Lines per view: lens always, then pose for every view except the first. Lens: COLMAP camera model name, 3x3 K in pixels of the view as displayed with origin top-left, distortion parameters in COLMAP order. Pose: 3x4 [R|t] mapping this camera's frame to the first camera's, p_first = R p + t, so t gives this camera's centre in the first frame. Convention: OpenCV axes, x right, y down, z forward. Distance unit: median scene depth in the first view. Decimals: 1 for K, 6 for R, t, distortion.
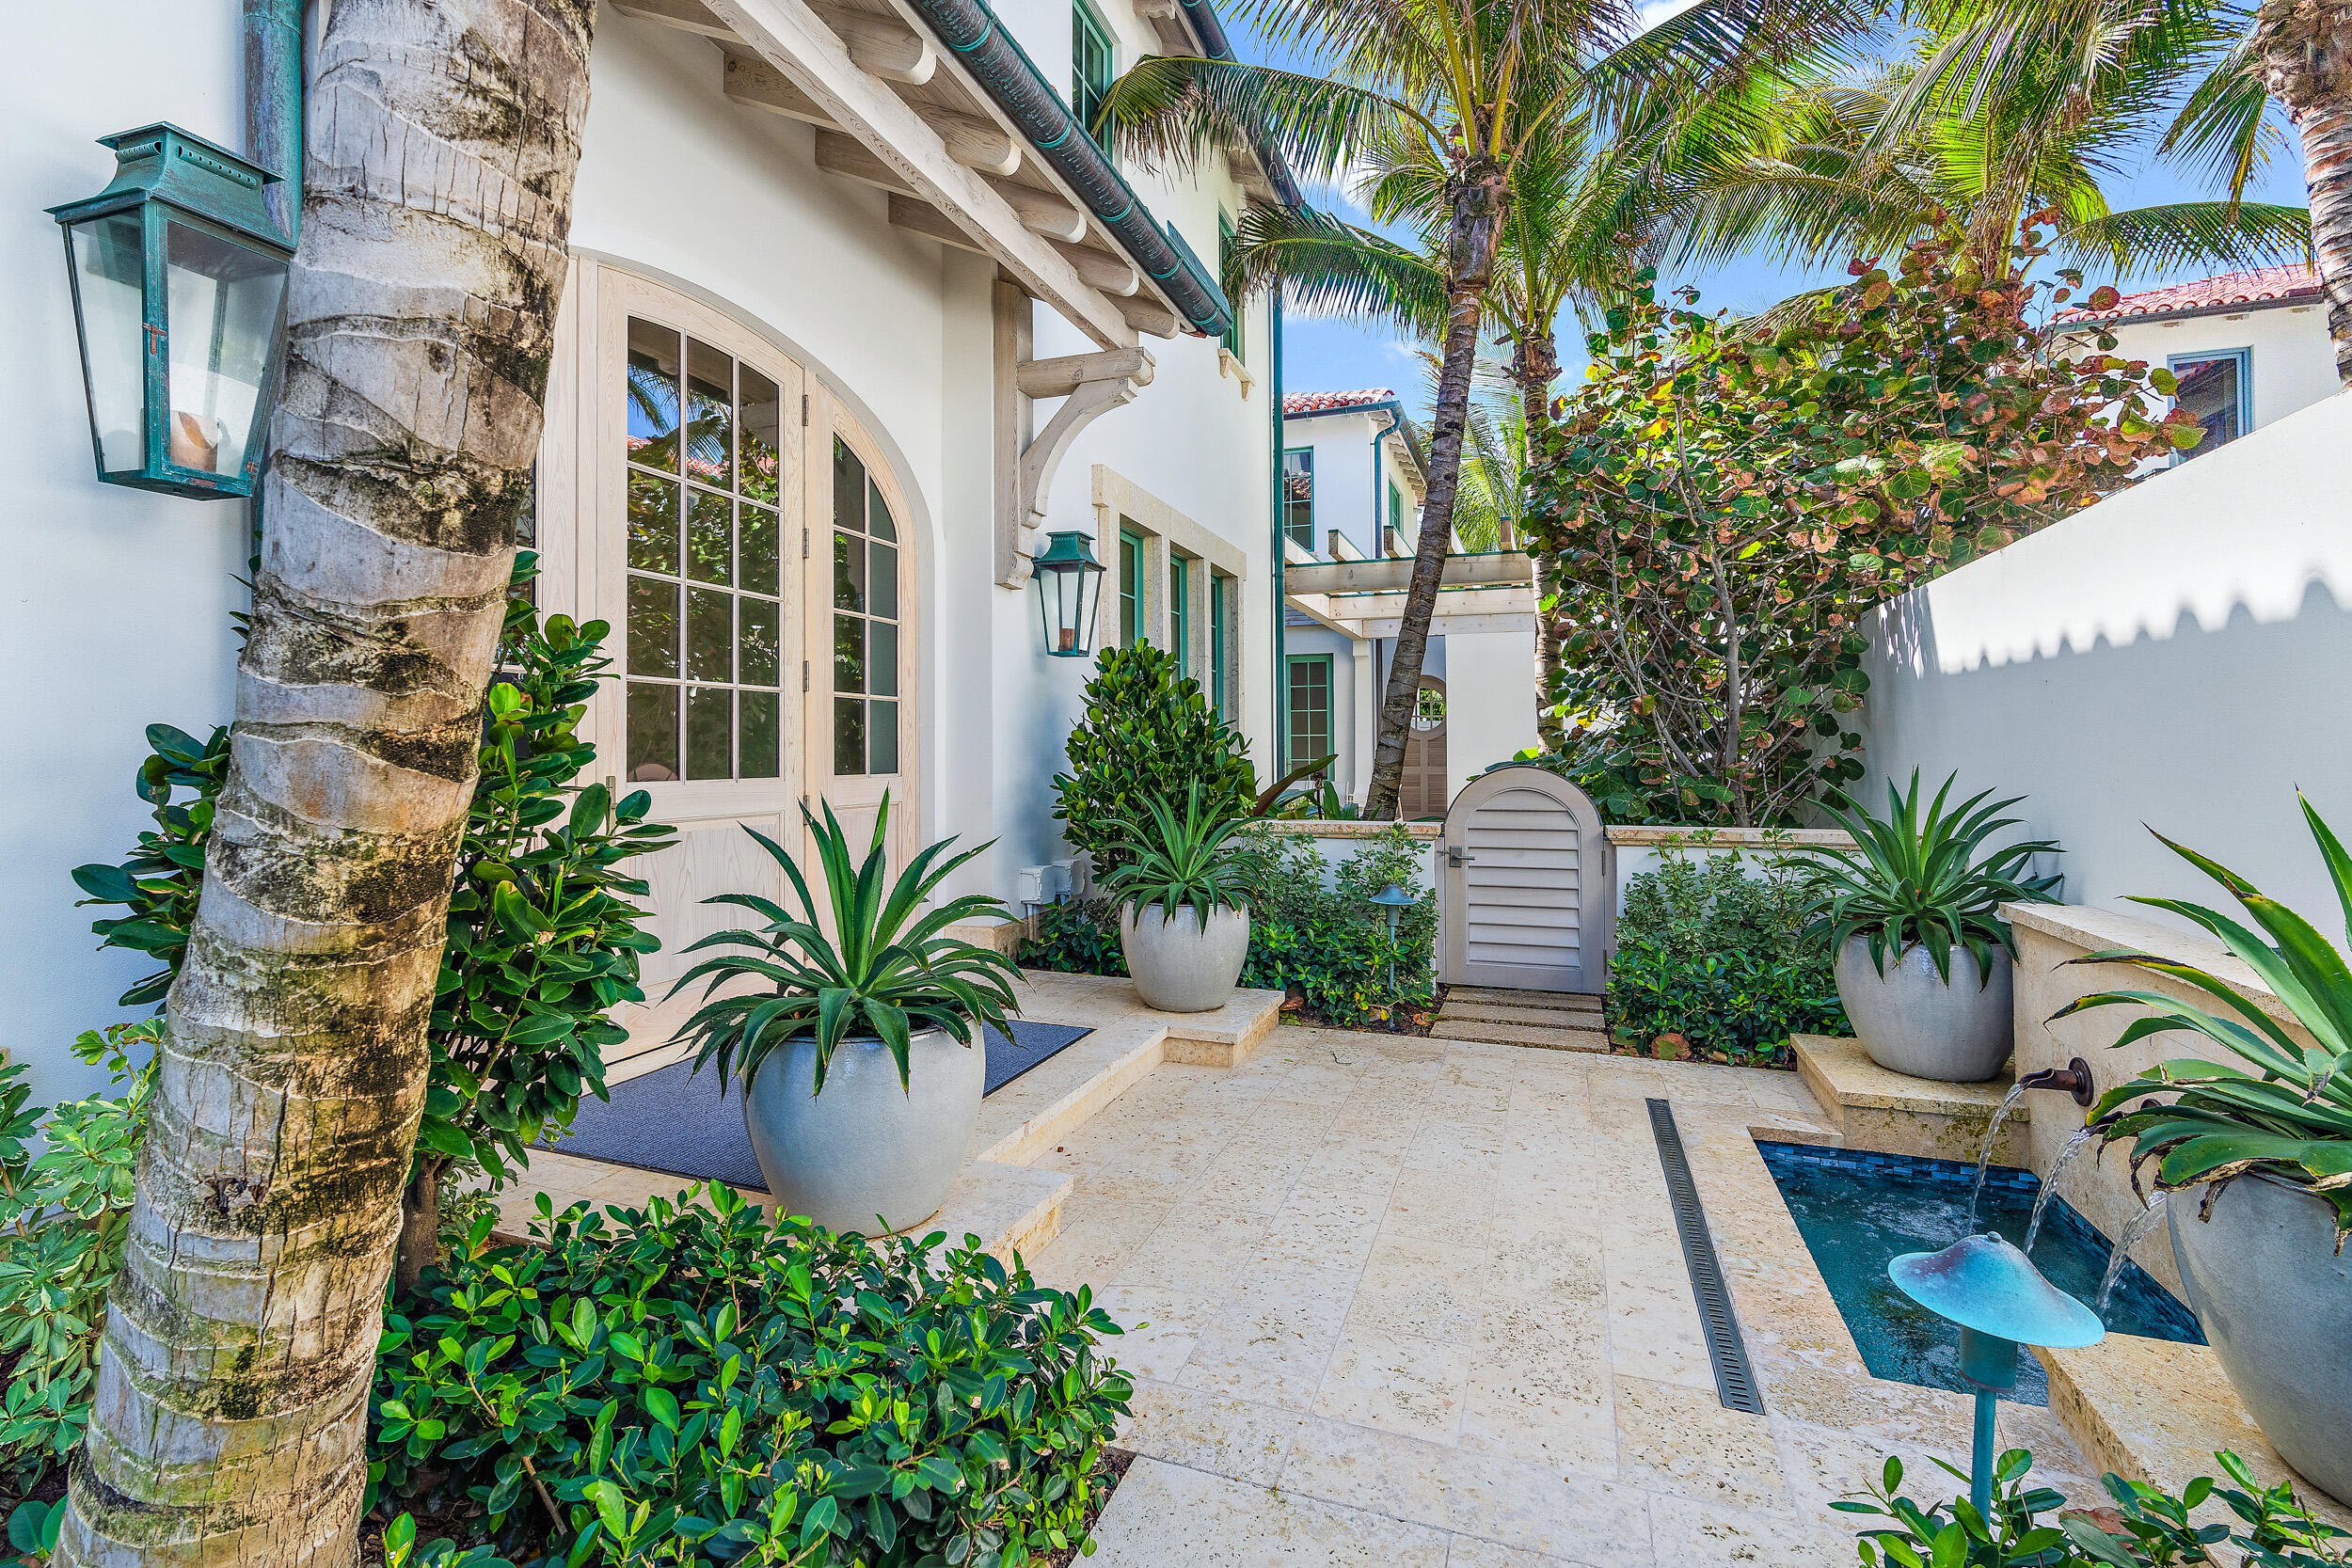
lens RADIAL K [[1053.8, 0, 1151.3], [0, 1053.8, 757.6], [0, 0, 1]] dist [0.020568, 0.000314]
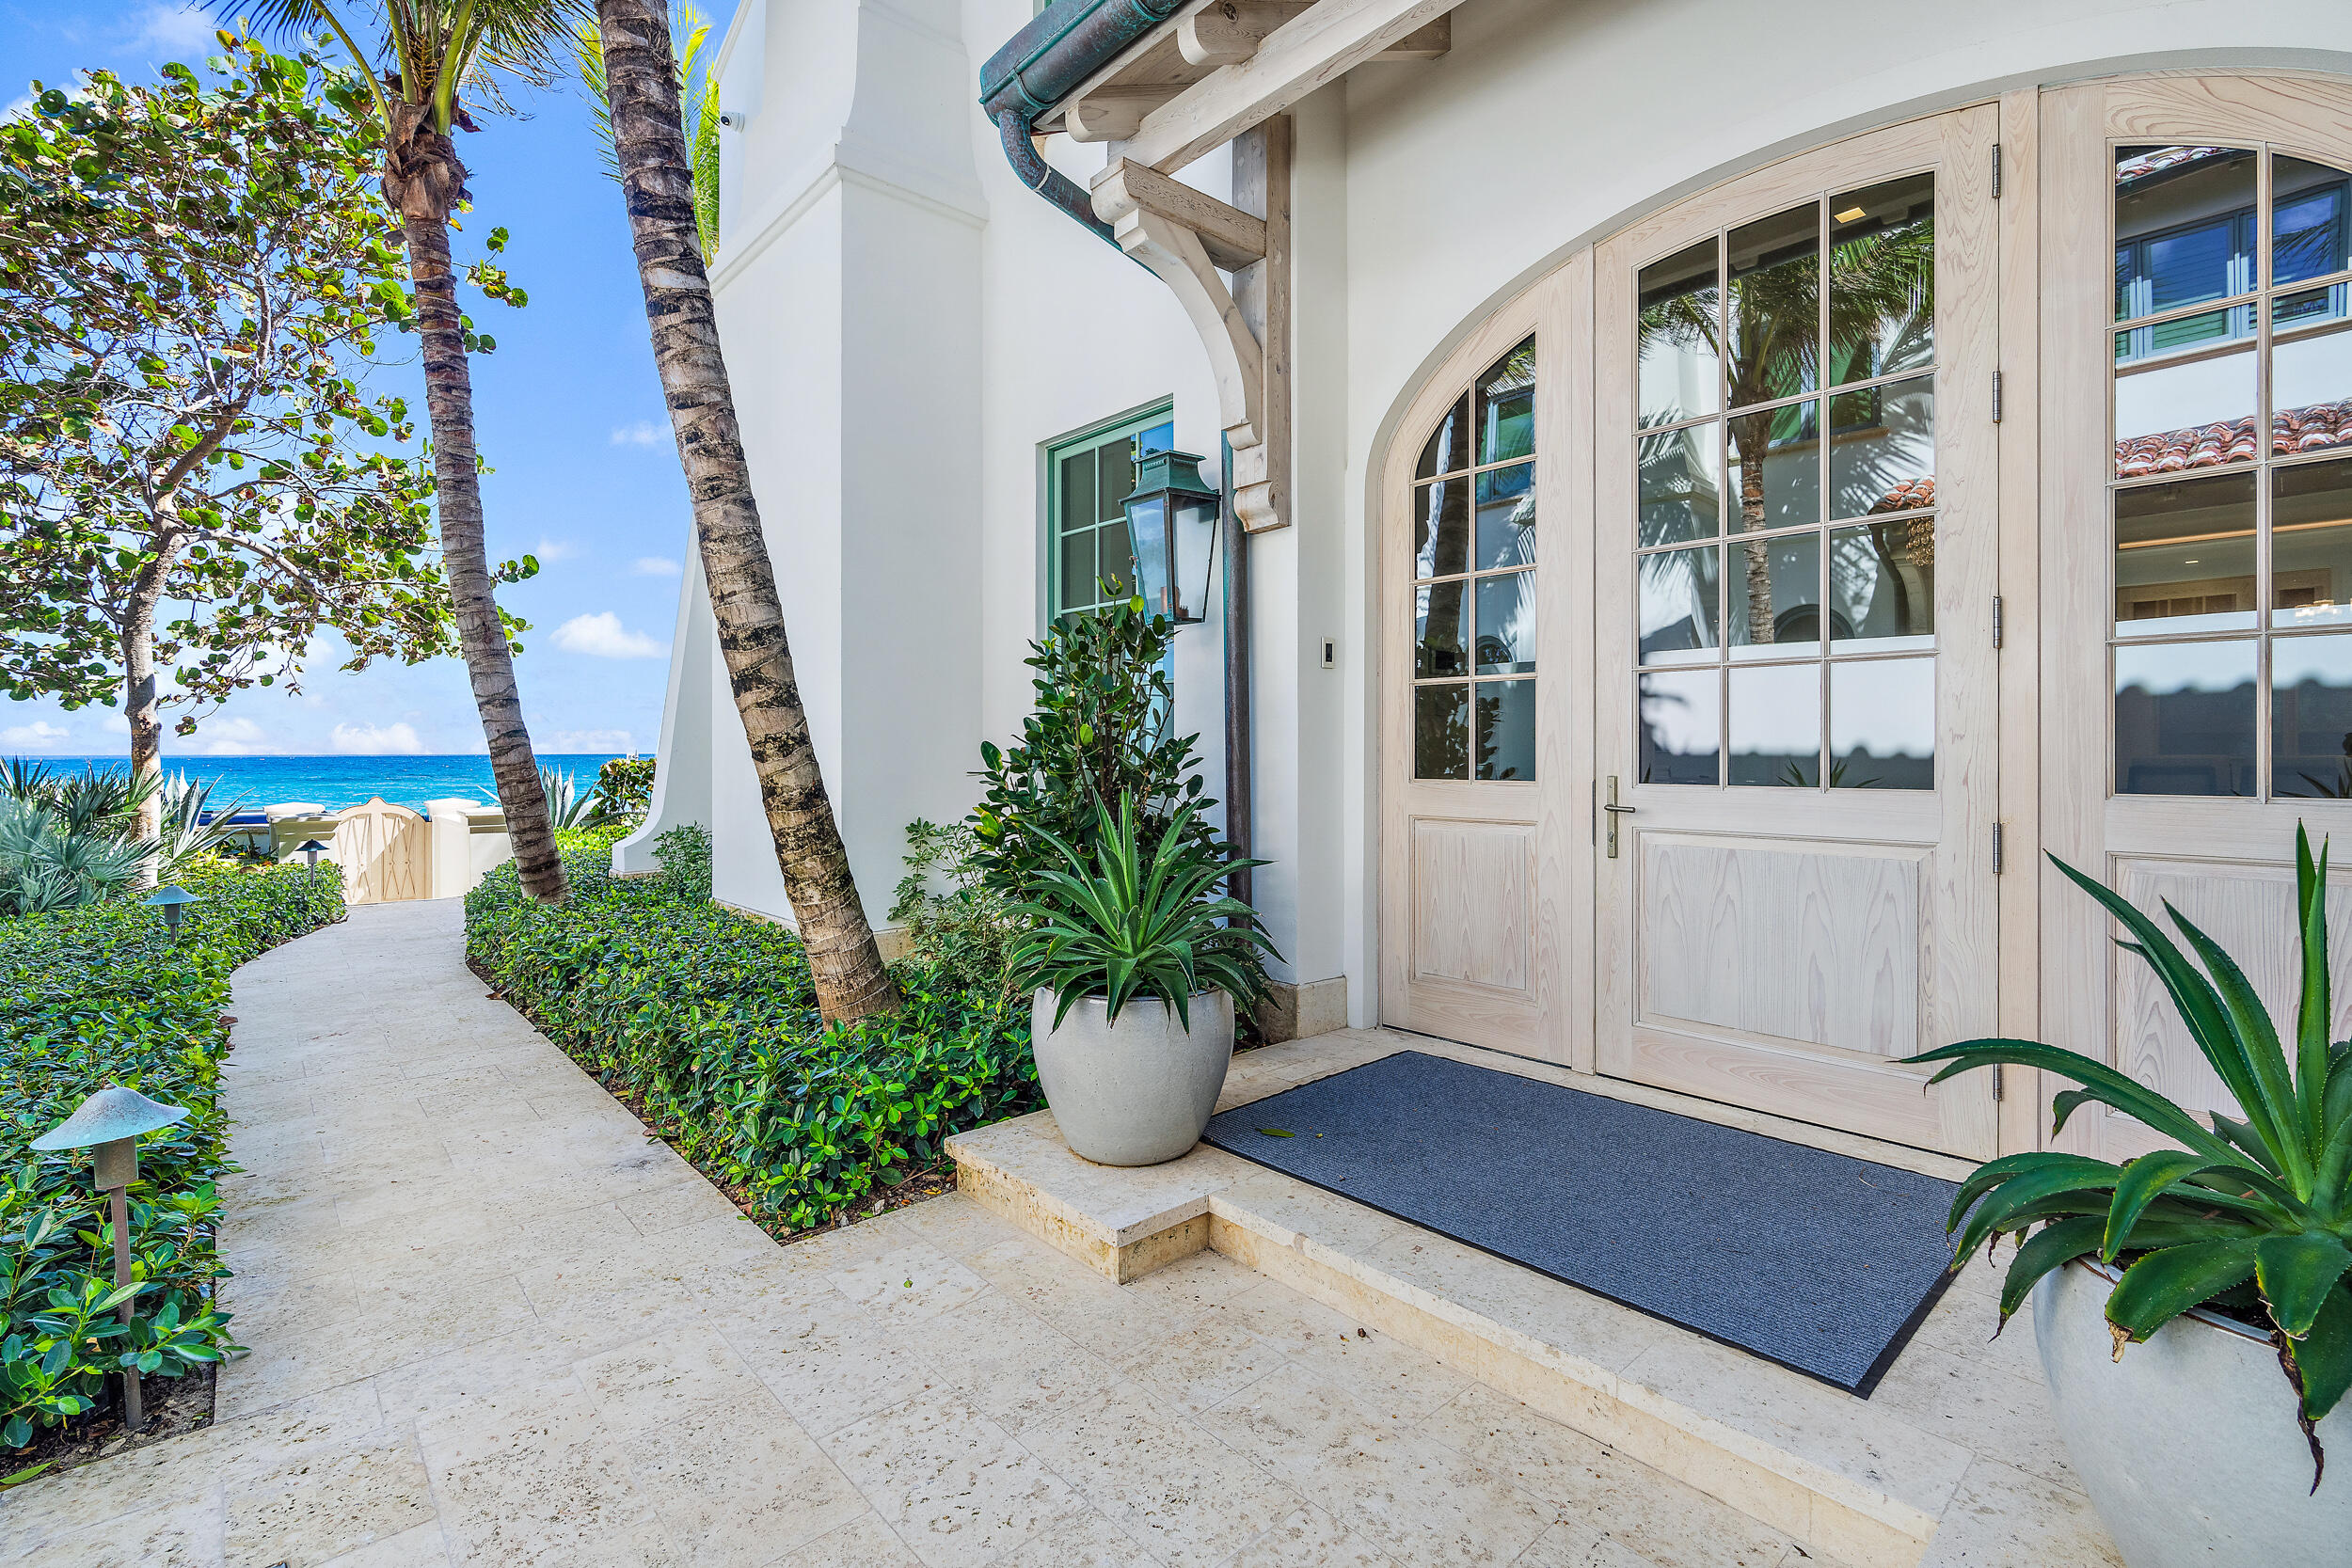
lens RADIAL K [[1053.8, 0, 1151.3], [0, 1053.8, 757.6], [0, 0, 1]] dist [0.020568, 0.000314]
pose [[-0.459060, 0.004325, -0.888395, 0.720460], [0.006952, 0.999975, 0.001275, -0.003691], [0.888378, -0.005591, -0.459079, 1.475527]]
